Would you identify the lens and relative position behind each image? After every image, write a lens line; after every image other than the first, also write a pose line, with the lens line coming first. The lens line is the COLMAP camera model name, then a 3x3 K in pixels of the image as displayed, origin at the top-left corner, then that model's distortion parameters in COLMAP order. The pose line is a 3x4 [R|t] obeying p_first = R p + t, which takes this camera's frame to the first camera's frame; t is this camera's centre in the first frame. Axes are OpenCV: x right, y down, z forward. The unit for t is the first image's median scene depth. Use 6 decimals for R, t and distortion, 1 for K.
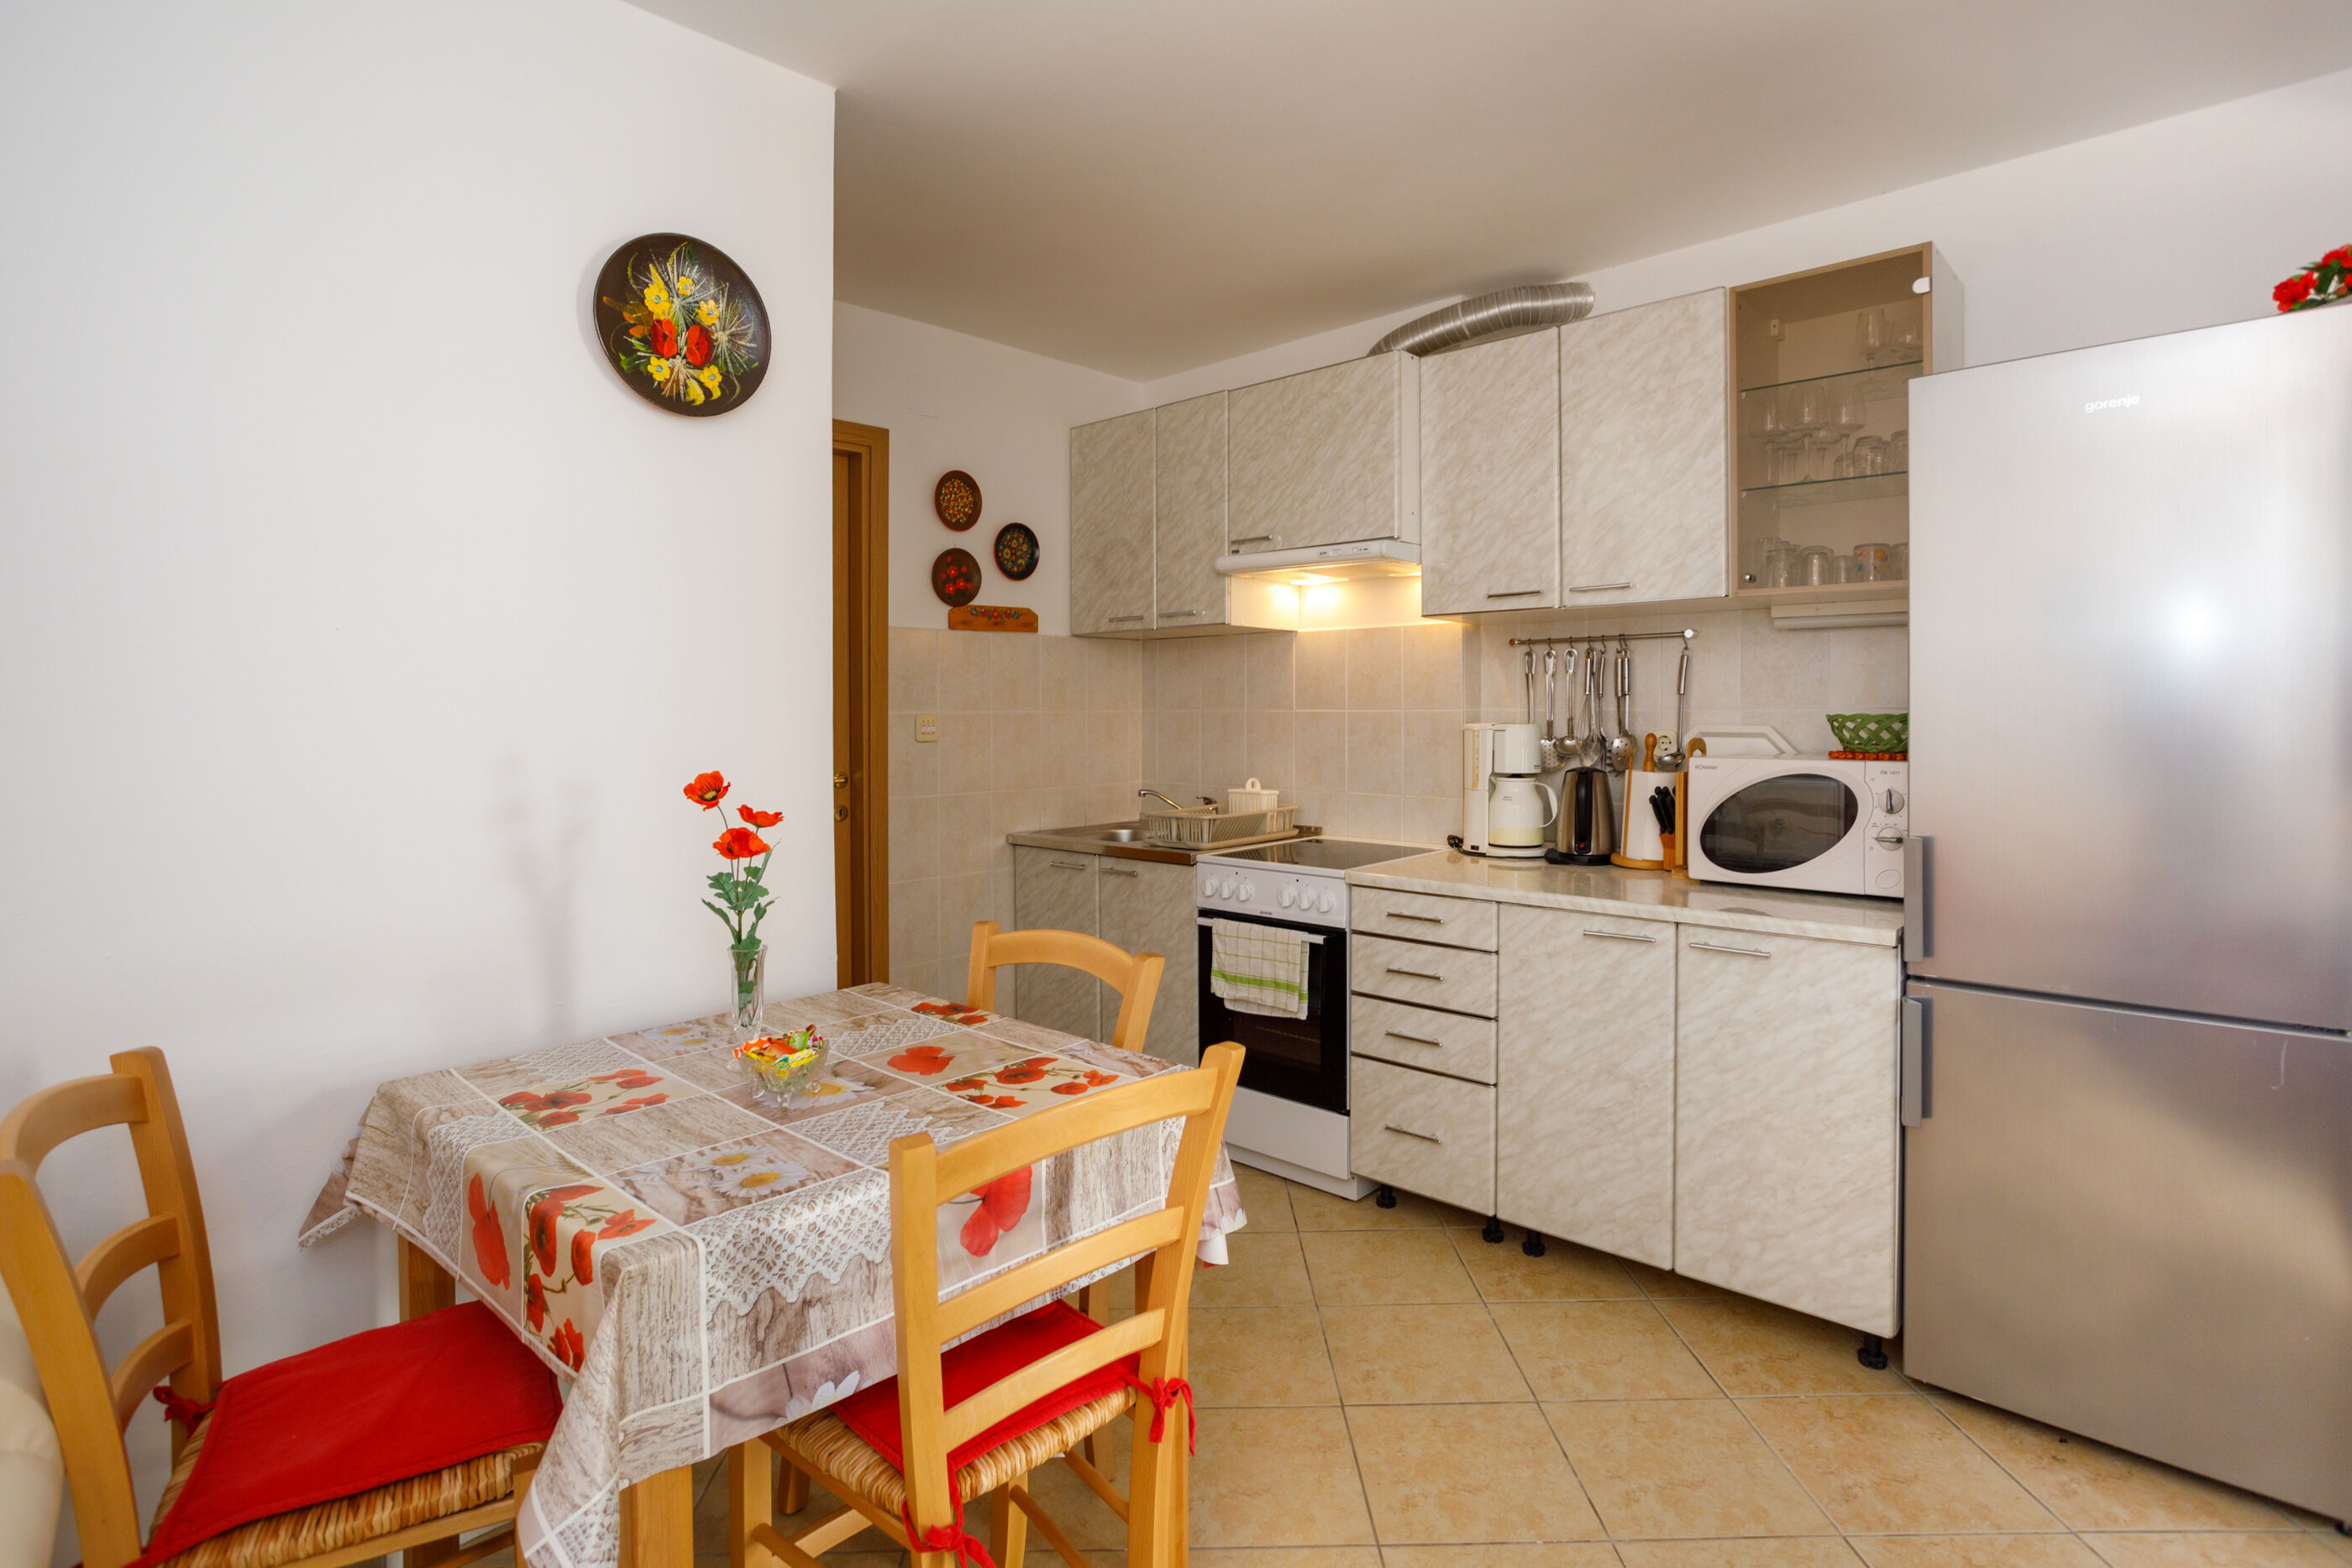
lens RADIAL K [[1141.1, 0, 1190.1], [0, 1141.1, 741.4], [0, 0, 1]] dist [-0.027225, 0.004418]
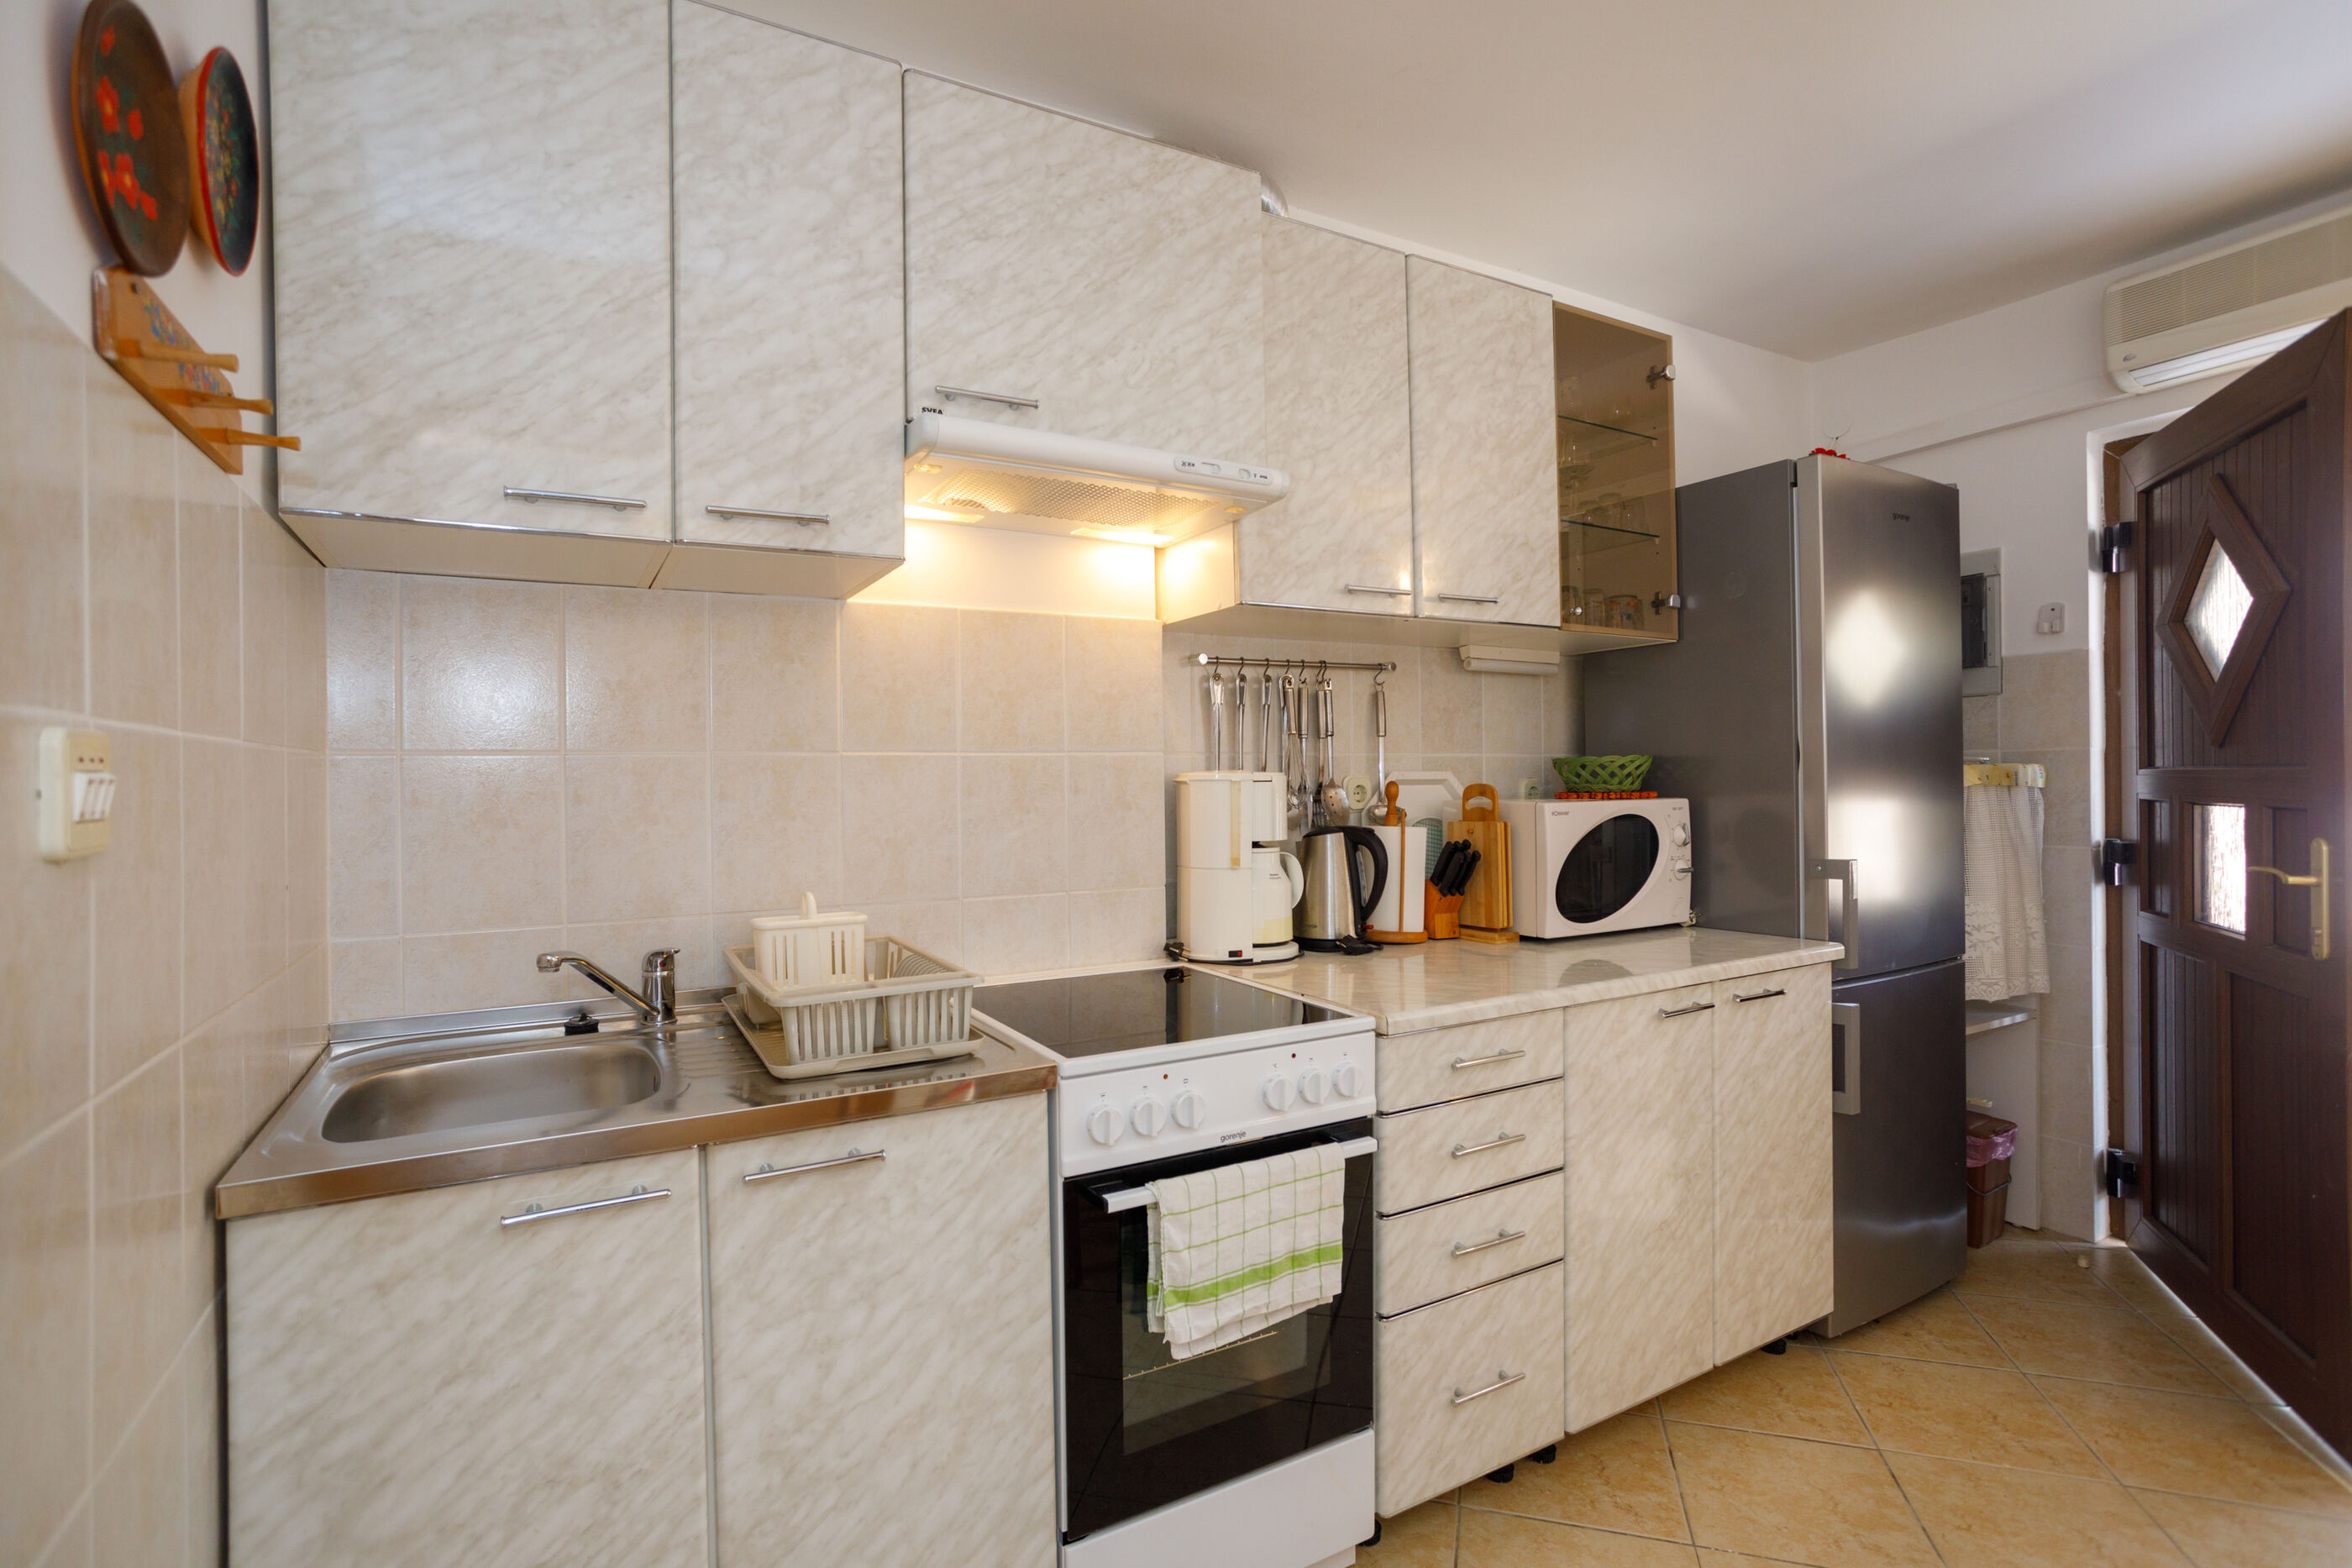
lens RADIAL K [[1141.1, 0, 1166.6], [0, 1141.1, 785.5], [0, 0, 1]] dist [-0.027225, 0.004418]
pose [[0.300477, -0.005076, 0.953775, -0.362445], [0.038302, 0.999243, -0.006749, -0.003842], [-0.953020, 0.038560, 0.300444, 0.731418]]
